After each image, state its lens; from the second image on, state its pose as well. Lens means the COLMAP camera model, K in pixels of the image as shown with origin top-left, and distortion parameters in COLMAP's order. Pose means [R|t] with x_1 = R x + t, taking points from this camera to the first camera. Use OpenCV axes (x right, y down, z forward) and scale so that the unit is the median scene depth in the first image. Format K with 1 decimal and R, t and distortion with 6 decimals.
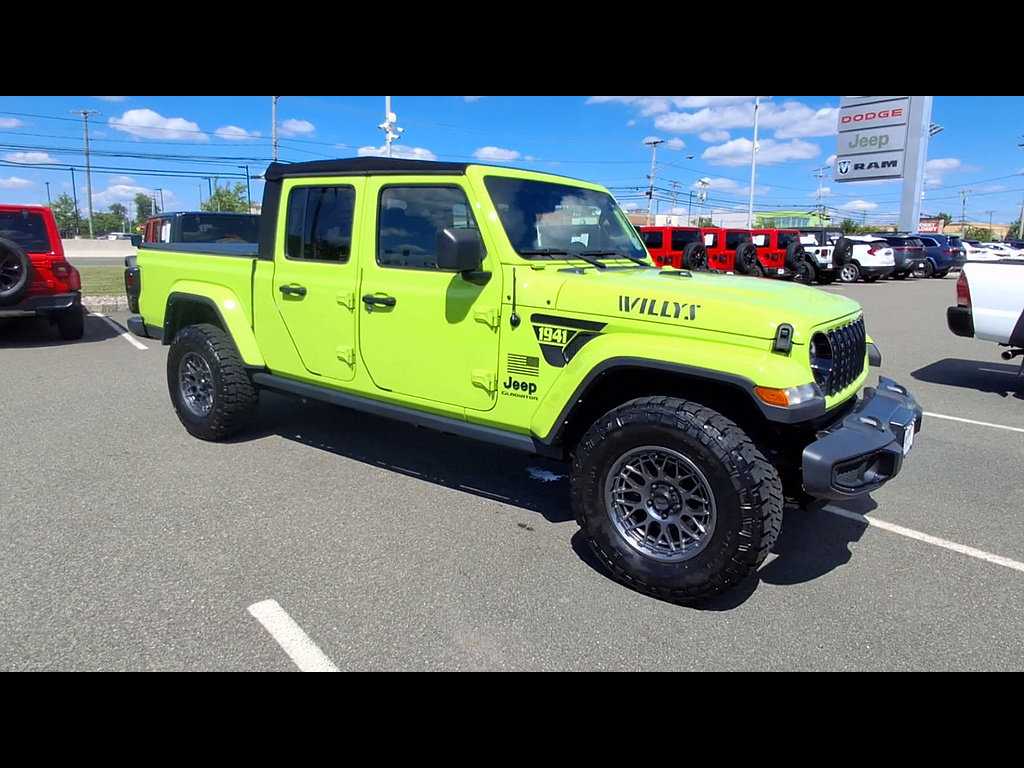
lens RADIAL K [[695.7, 0, 512.0], [0, 695.7, 384.0], [0, 0, 1]] dist [-0.006110, -0.002795]
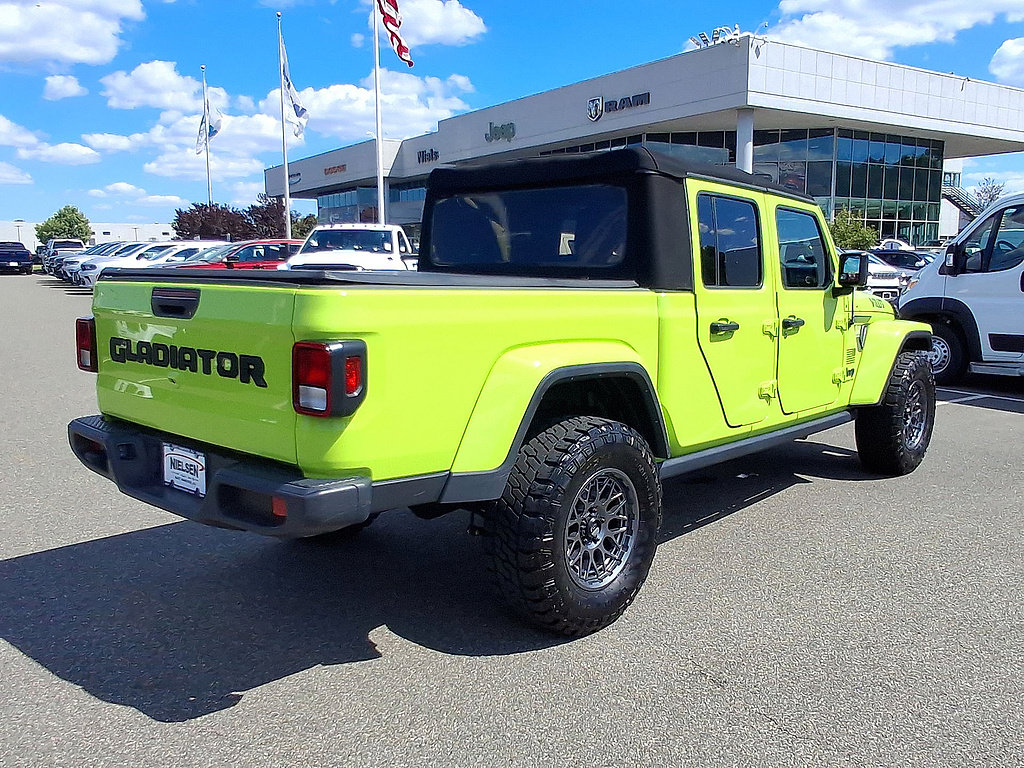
lens RADIAL K [[886.2, 0, 583.3], [0, 886.2, 387.1], [0, 0, 1]] dist [-0.005736, -0.000480]
pose [[0.024035, -0.152354, 0.988034, -1.437459], [0.192650, 0.970501, 0.144964, -0.269114], [-0.980973, 0.186860, 0.052677, 1.234847]]
